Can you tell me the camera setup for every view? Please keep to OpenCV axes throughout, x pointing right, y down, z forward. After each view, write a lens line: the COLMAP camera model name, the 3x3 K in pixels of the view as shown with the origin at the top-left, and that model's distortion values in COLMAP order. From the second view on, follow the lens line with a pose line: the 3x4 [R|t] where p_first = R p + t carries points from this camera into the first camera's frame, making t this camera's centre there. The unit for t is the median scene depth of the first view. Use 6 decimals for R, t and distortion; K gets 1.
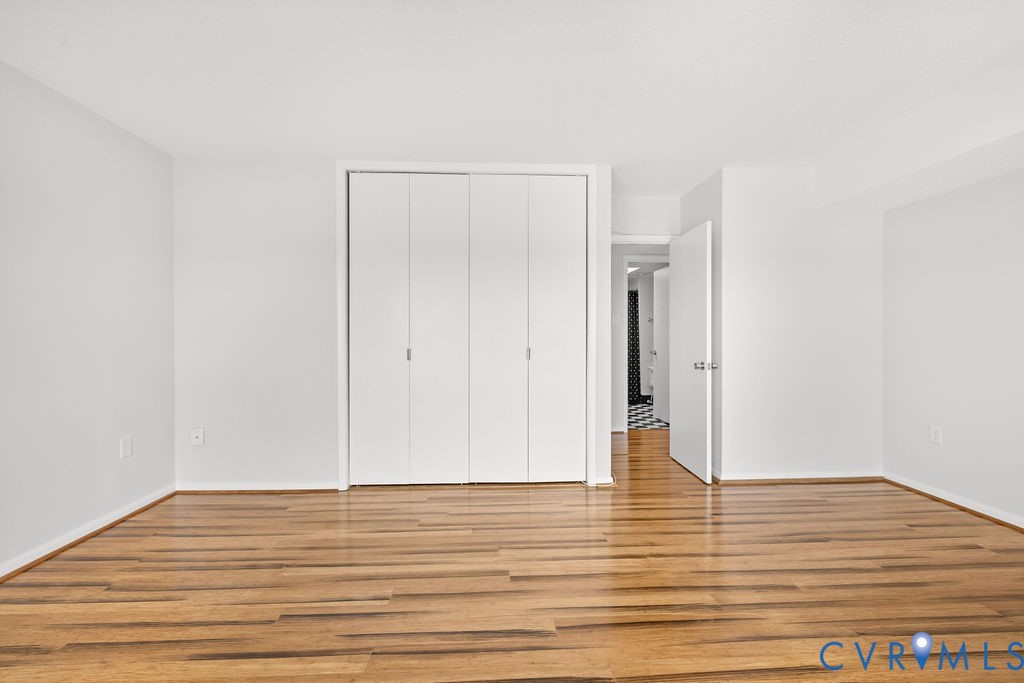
lens RADIAL K [[427.4, 0, 514.2], [0, 427.4, 346.1], [0, 0, 1]] dist [-0.001940, -0.000212]
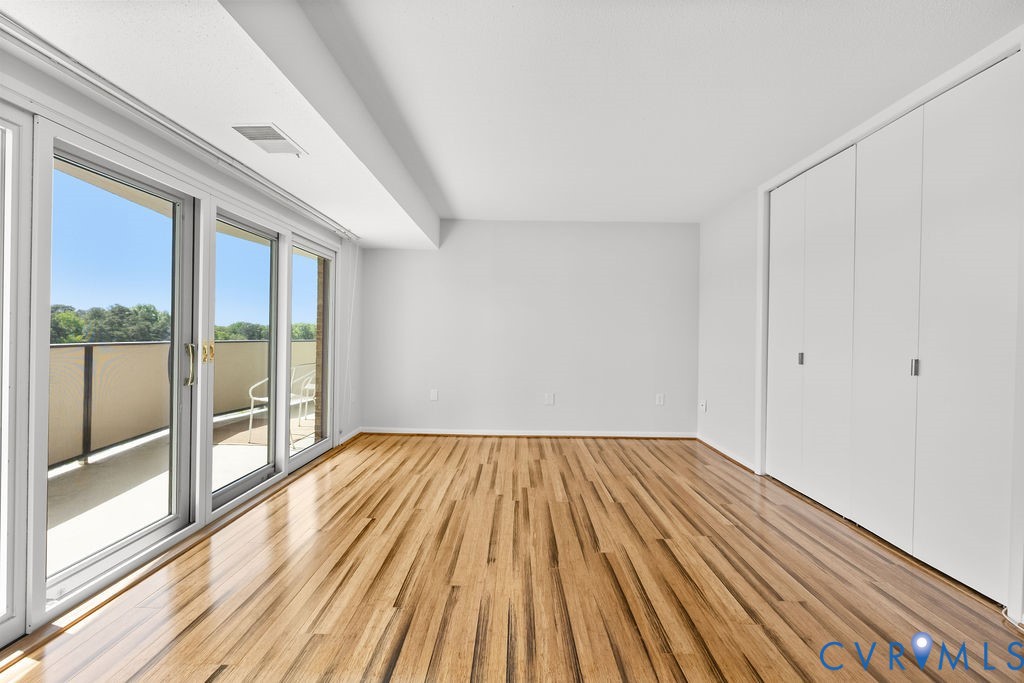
lens RADIAL K [[422.8, 0, 511.7], [0, 422.8, 332.5], [0, 0, 1]] dist [-0.002164, -0.000129]
pose [[-0.060937, -0.008387, -0.998106, 1.071210], [-0.038494, 0.999241, -0.006046, -0.010517], [0.997399, 0.038053, -0.061214, 0.564873]]
